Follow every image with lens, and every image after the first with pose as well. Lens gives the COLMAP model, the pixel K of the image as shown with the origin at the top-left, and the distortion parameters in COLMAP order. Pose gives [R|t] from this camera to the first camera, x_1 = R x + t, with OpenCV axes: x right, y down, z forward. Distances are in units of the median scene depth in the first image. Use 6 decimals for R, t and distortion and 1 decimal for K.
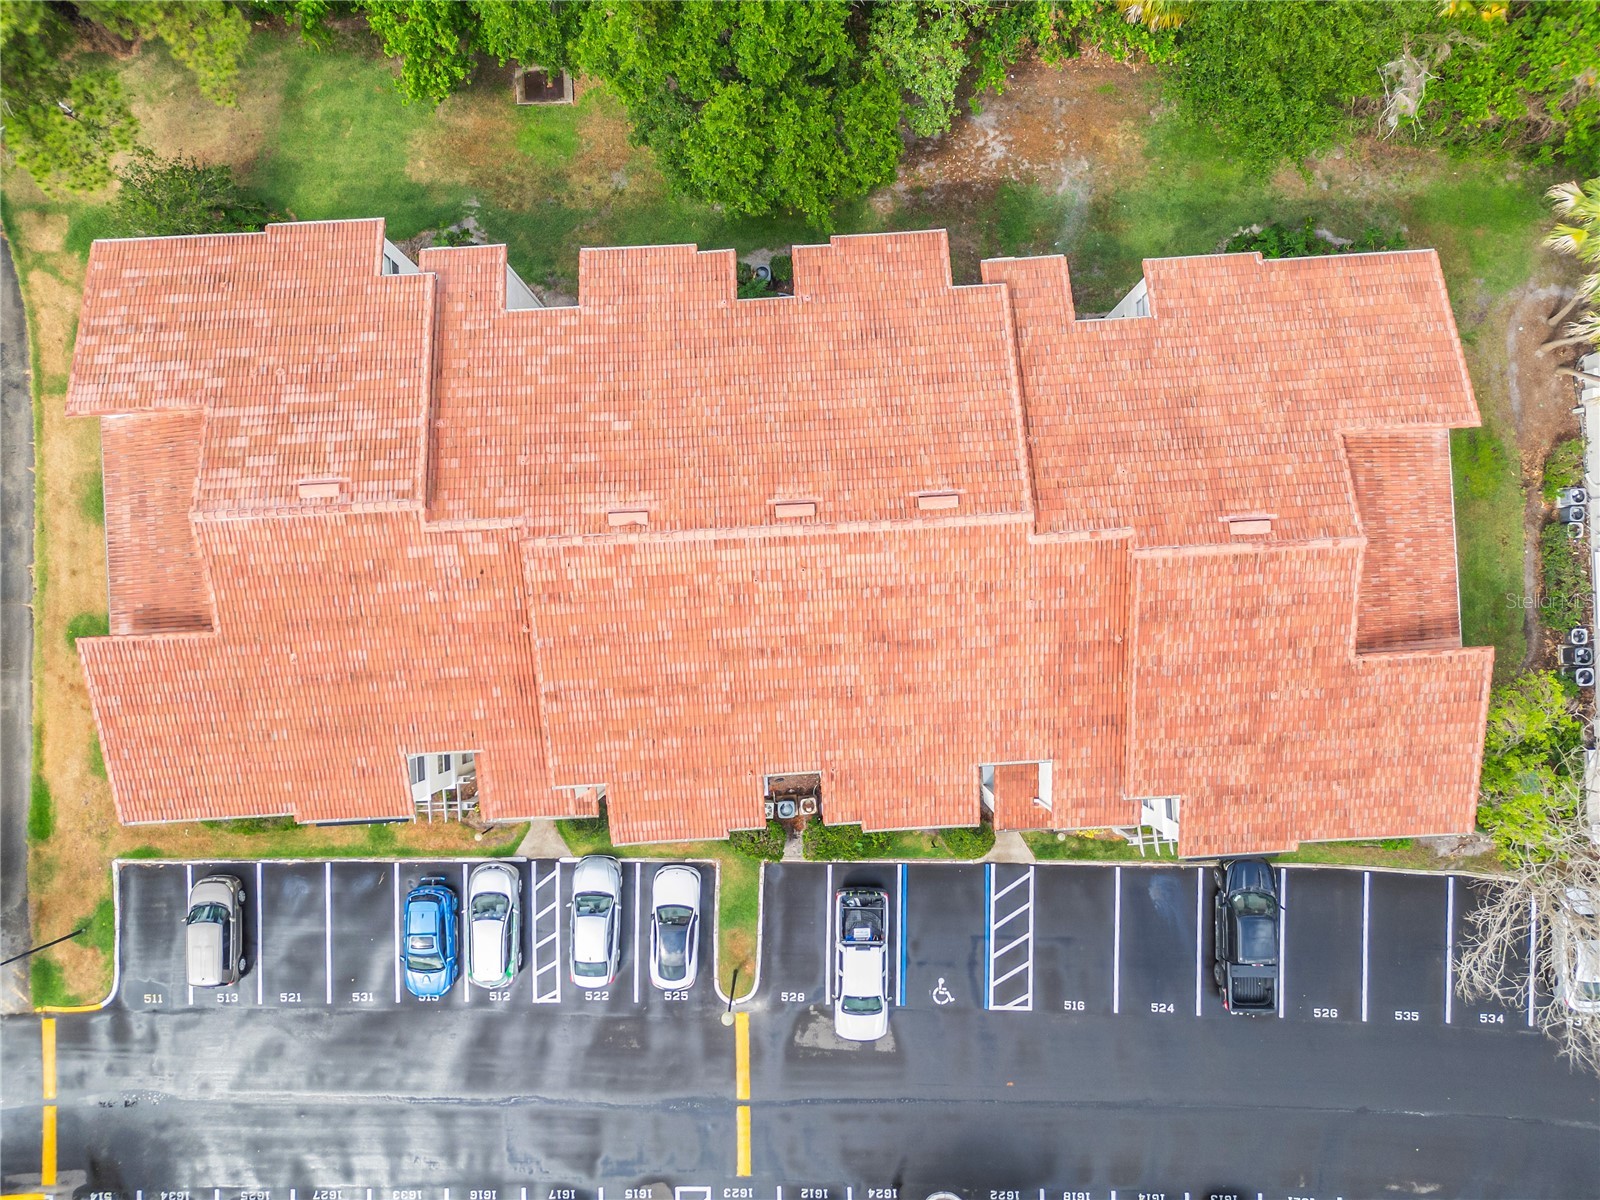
lens RADIAL K [[1215.1, 0, 800.0], [0, 1215.1, 600.0], [0, 0, 1]] dist [0.088833, -0.108584]
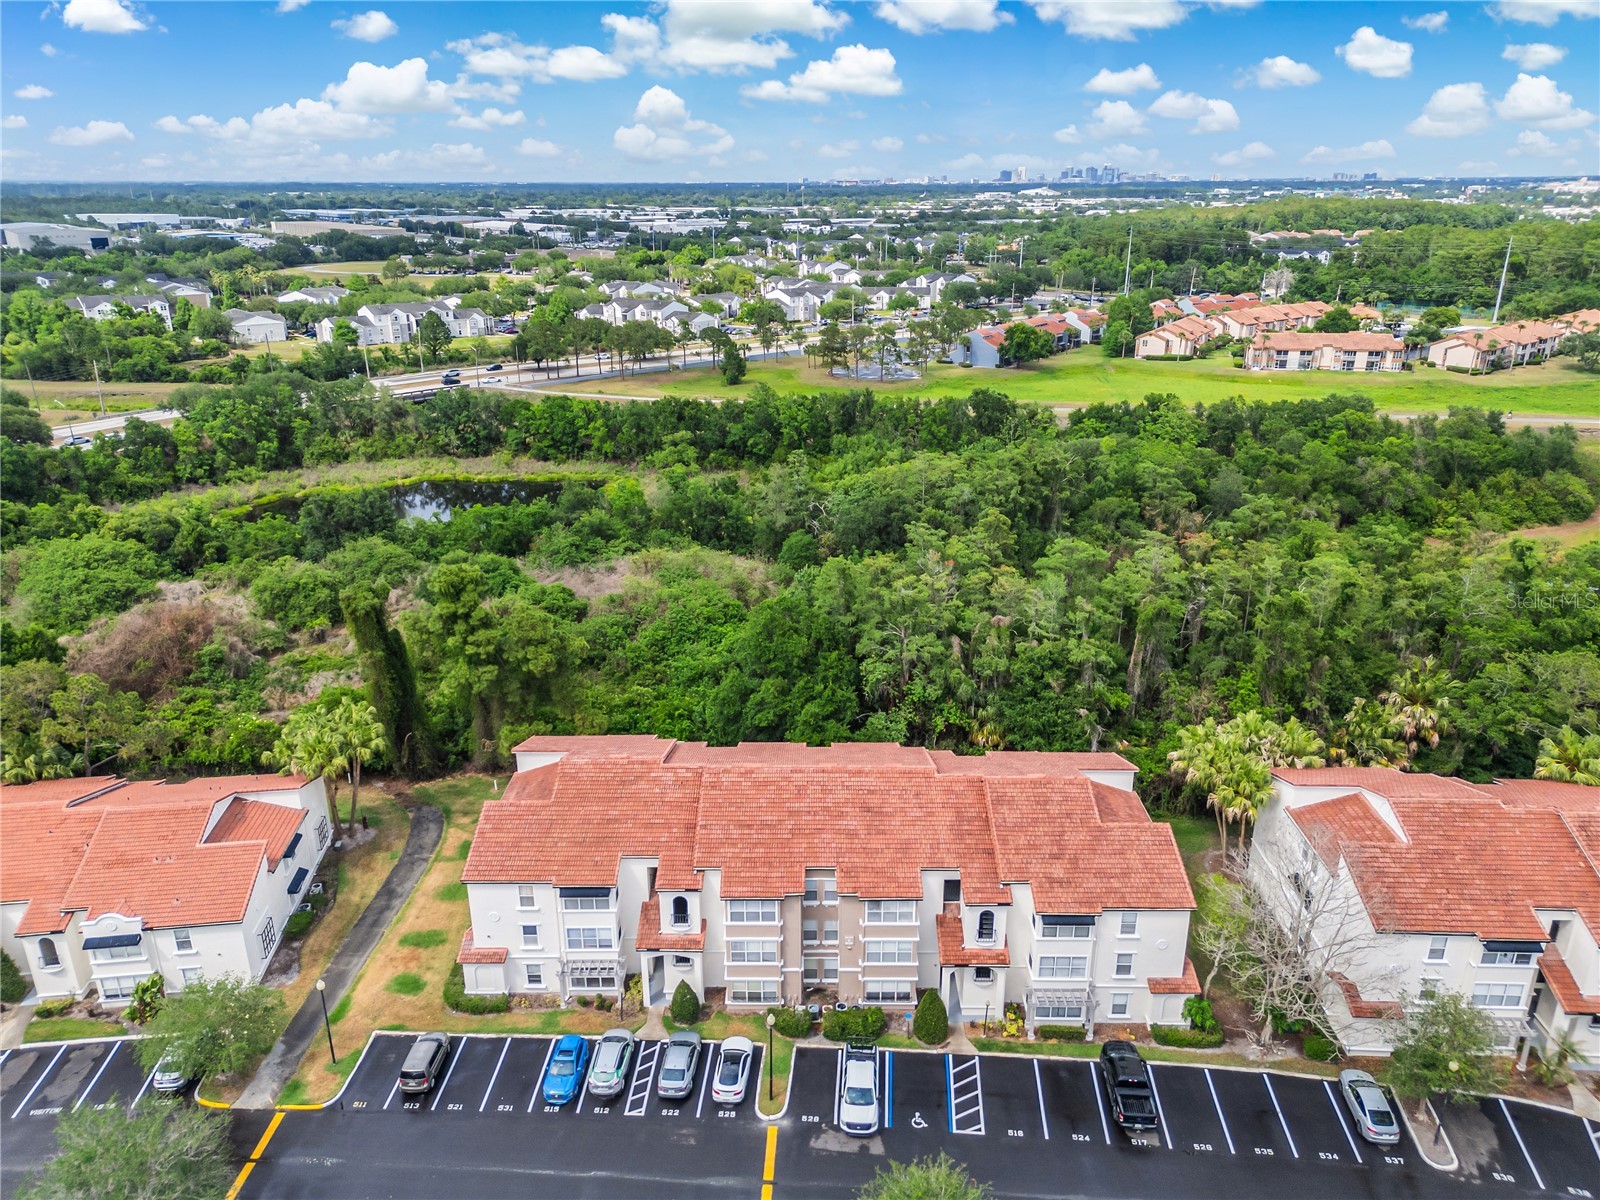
lens RADIAL K [[1127.9, 0, 804.5], [0, 1127.9, 603.5], [0, 0, 1]] dist [0.076924, -0.071158]
pose [[0.998134, 0.023701, -0.056273, 0.046152], [-0.061037, 0.361594, -0.930335, 1.318147], [-0.001702, 0.932034, 0.362366, -0.012066]]
